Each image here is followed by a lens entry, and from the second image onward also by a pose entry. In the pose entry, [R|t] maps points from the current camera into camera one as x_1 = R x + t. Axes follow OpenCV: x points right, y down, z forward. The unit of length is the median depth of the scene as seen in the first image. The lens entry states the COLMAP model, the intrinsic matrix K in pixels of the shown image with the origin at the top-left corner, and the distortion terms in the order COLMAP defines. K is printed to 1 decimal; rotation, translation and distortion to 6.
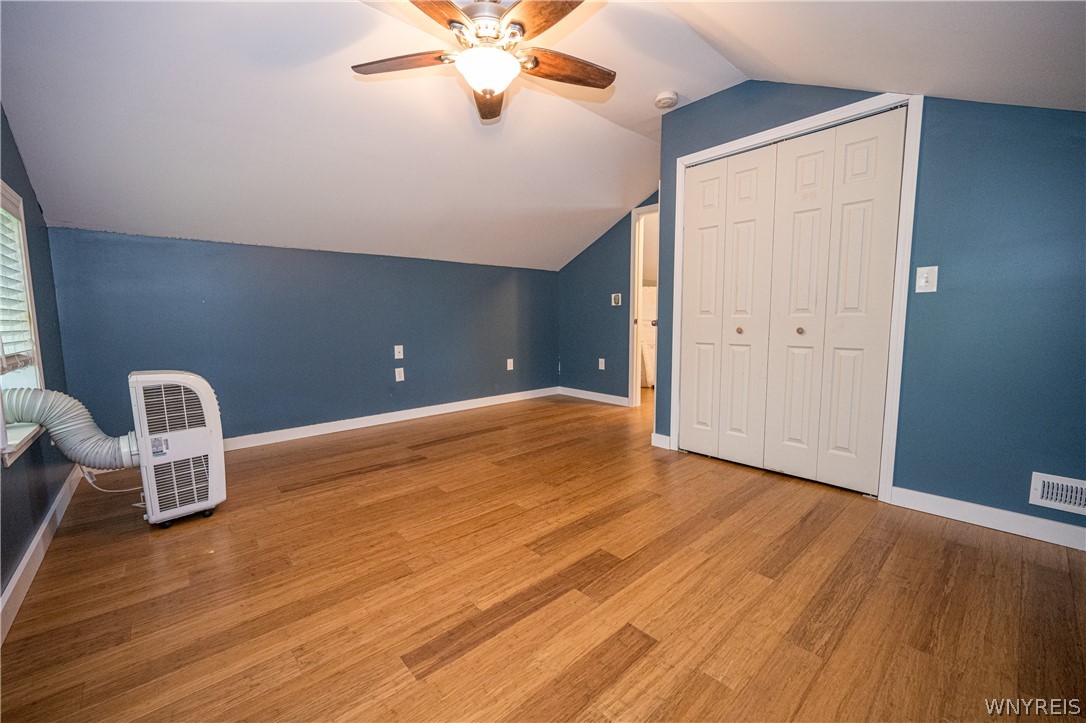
lens RADIAL K [[432.8, 0, 541.0], [0, 432.8, 364.0], [0, 0, 1]] dist [0.000605, -0.000670]
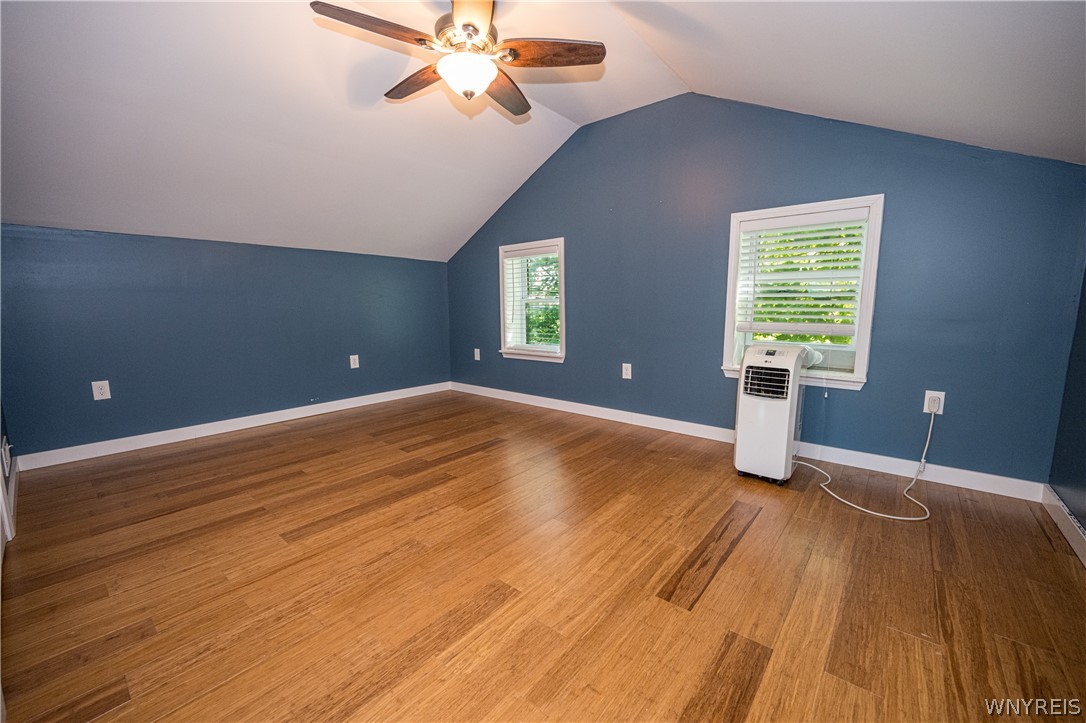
lens RADIAL K [[432.8, 0, 544.2], [0, 432.8, 362.6], [0, 0, 1]] dist [0.000605, -0.000670]
pose [[-0.989534, 0.039679, -0.138740, -0.125333], [0.004565, 0.969578, 0.244740, -0.234244], [0.144230, 0.241545, -0.959611, 2.129624]]
